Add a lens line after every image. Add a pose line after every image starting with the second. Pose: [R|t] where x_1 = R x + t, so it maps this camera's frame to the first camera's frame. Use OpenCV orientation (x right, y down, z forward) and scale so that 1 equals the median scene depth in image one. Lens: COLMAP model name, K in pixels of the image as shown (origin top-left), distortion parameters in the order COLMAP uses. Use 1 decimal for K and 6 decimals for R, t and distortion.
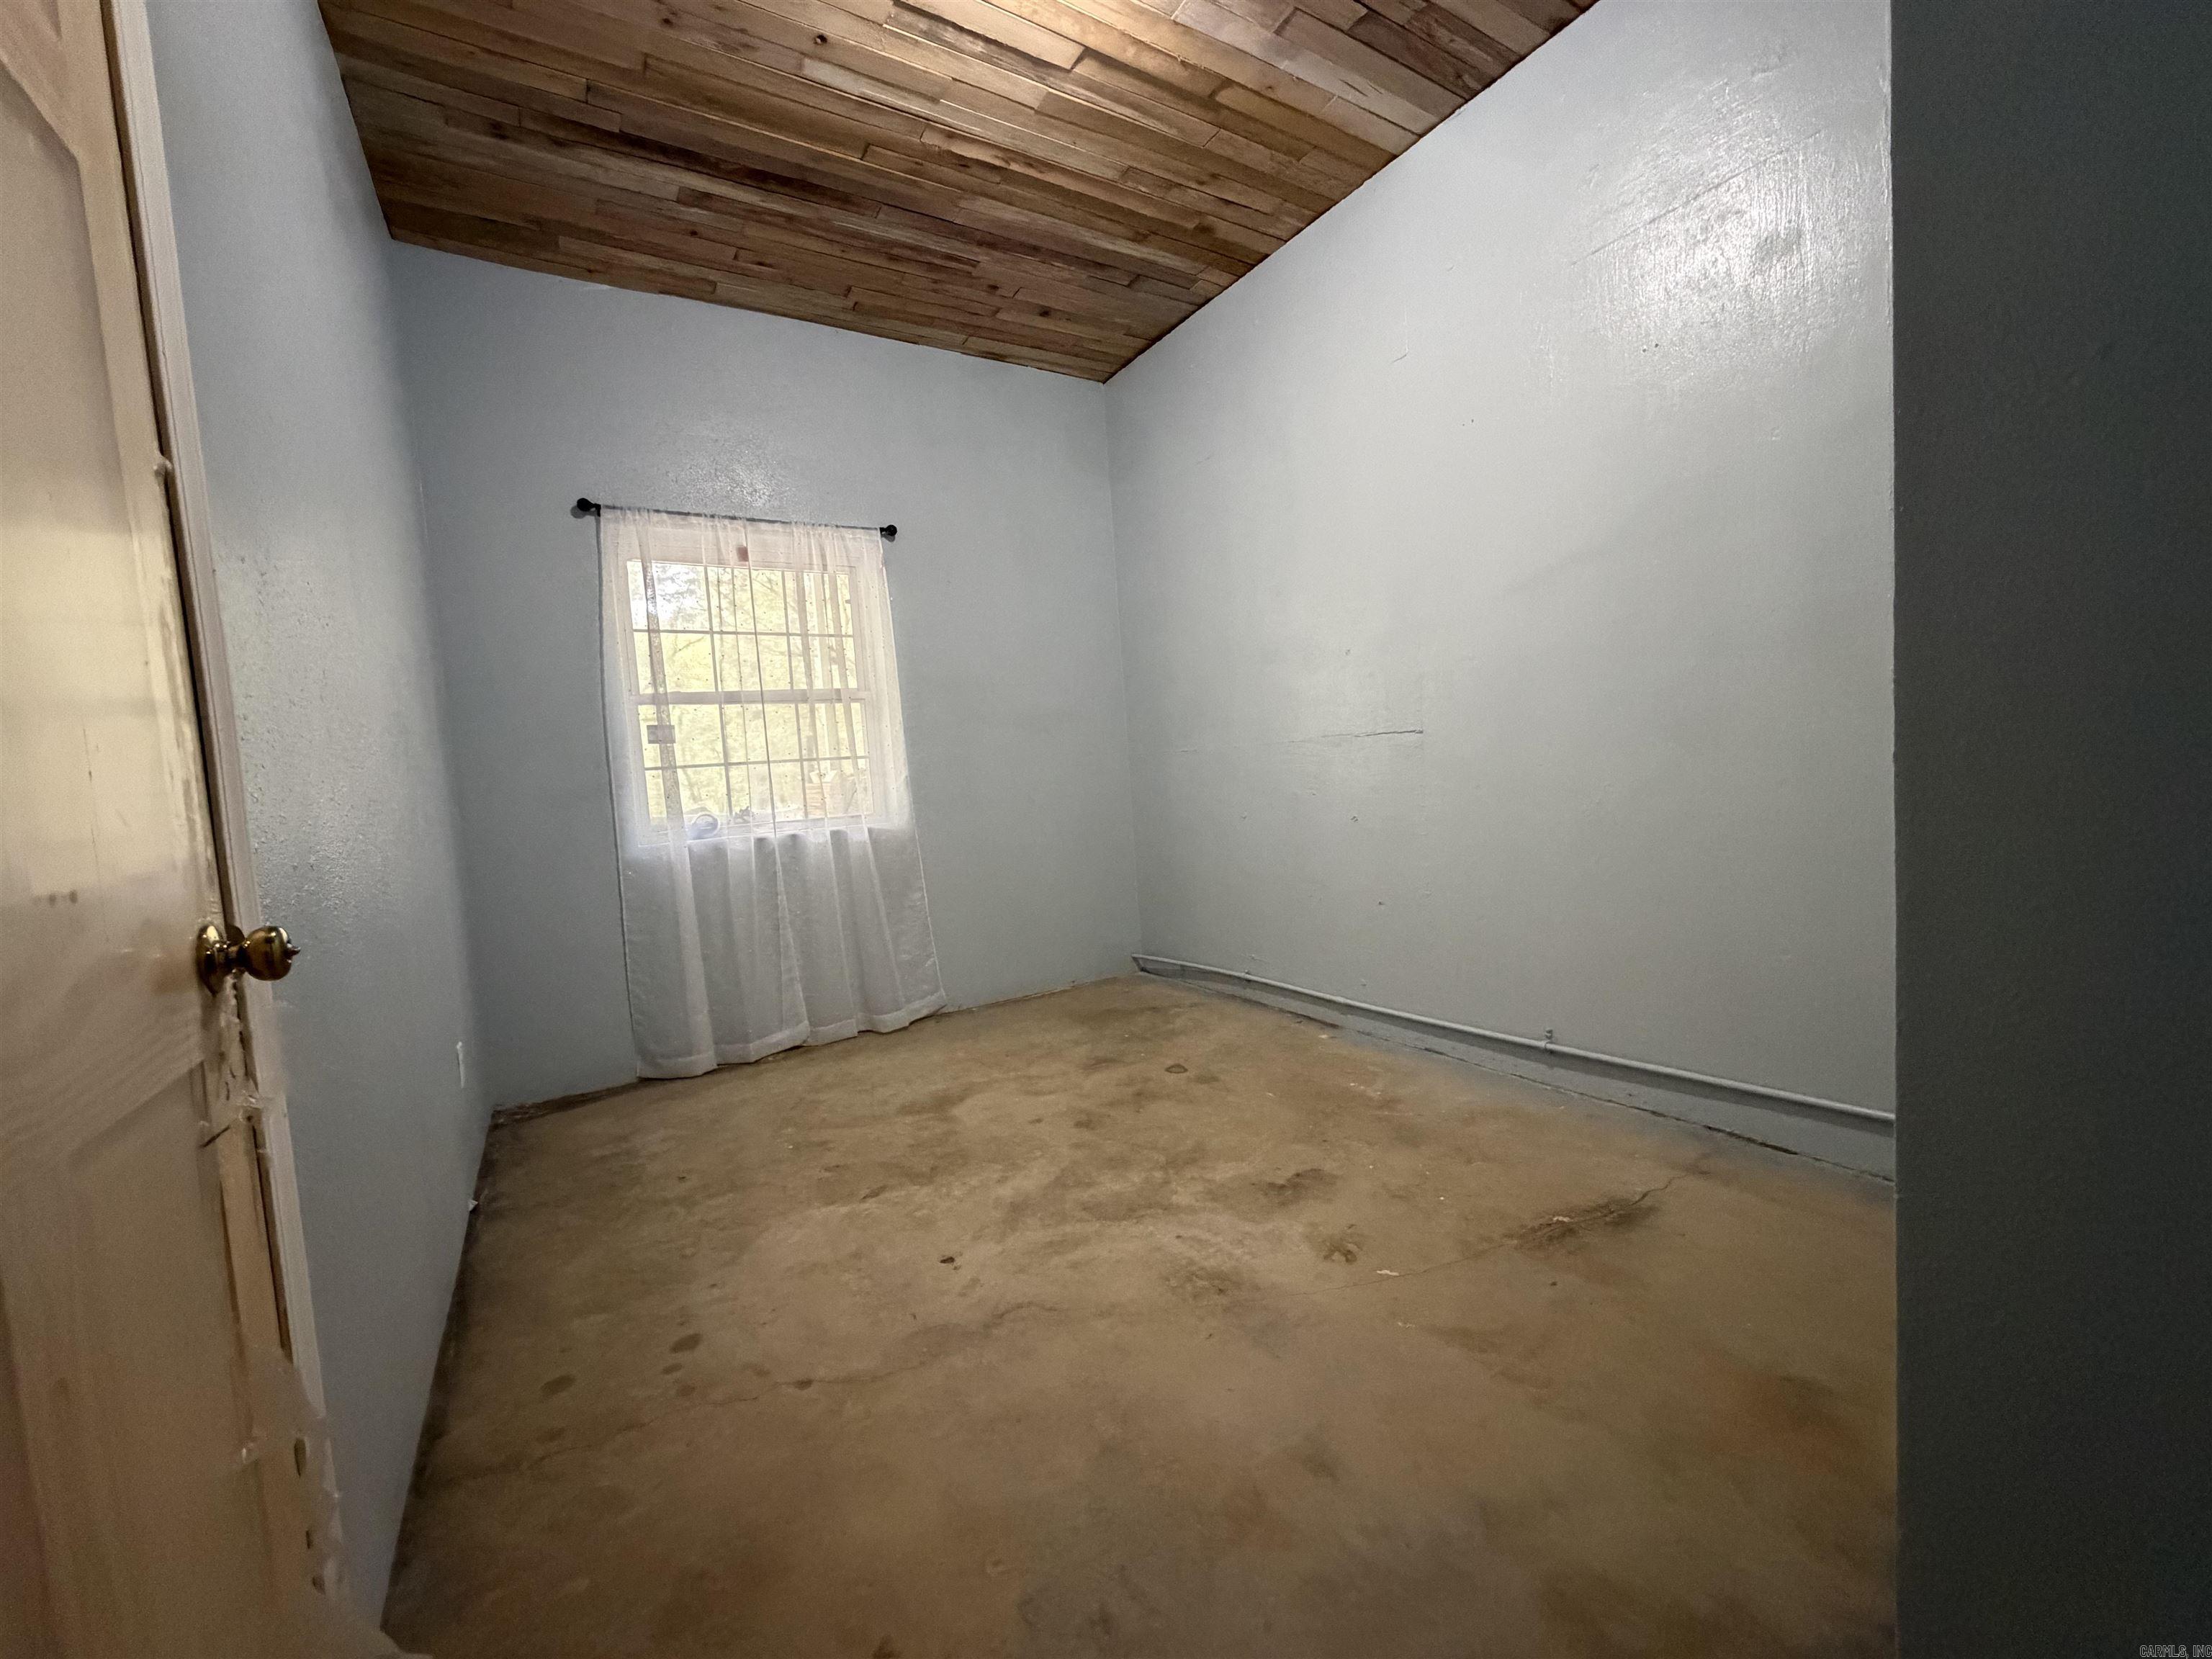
lens RADIAL K [[882.1, 0, 1098.5], [0, 882.1, 829.9], [0, 0, 1]] dist [0.000434, -0.000025]
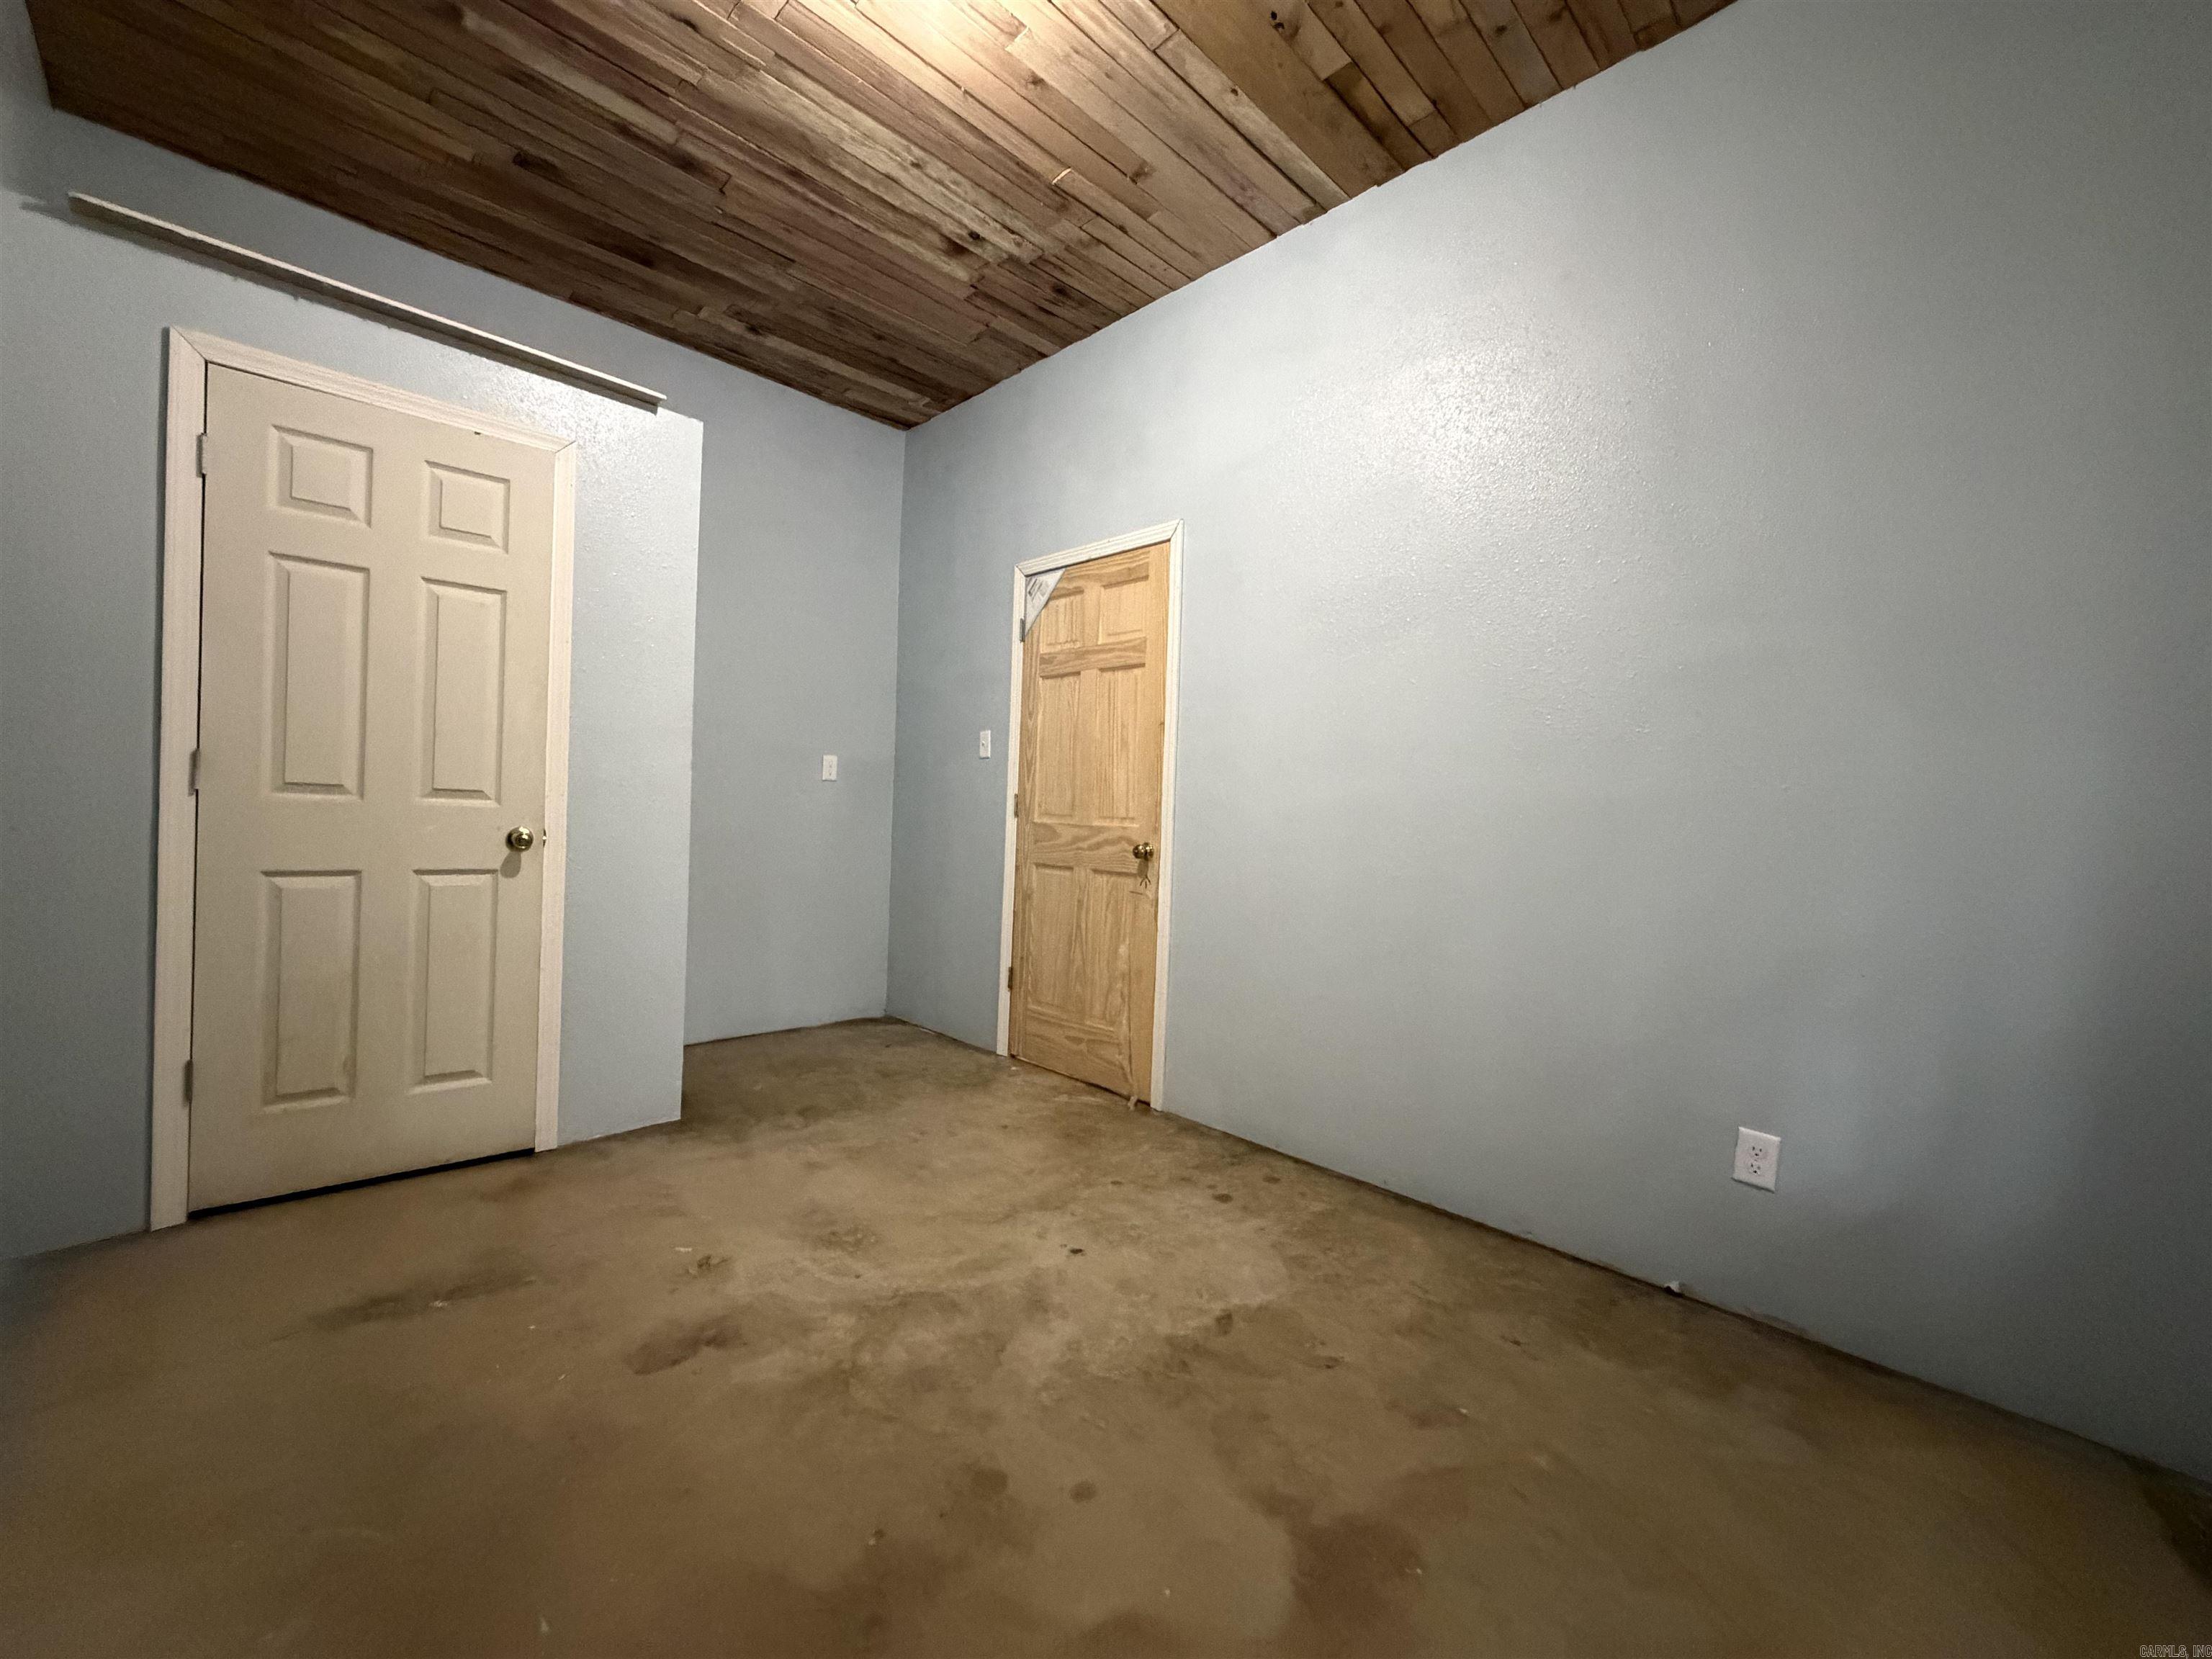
lens RADIAL K [[882.1, 0, 1098.5], [0, 882.1, 829.9], [0, 0, 1]] dist [0.000434, -0.000025]
pose [[-0.973522, 0.037007, -0.225577, 0.029809], [0.014396, 0.994775, 0.101067, -0.138270], [0.228139, 0.095144, -0.968969, 1.883577]]
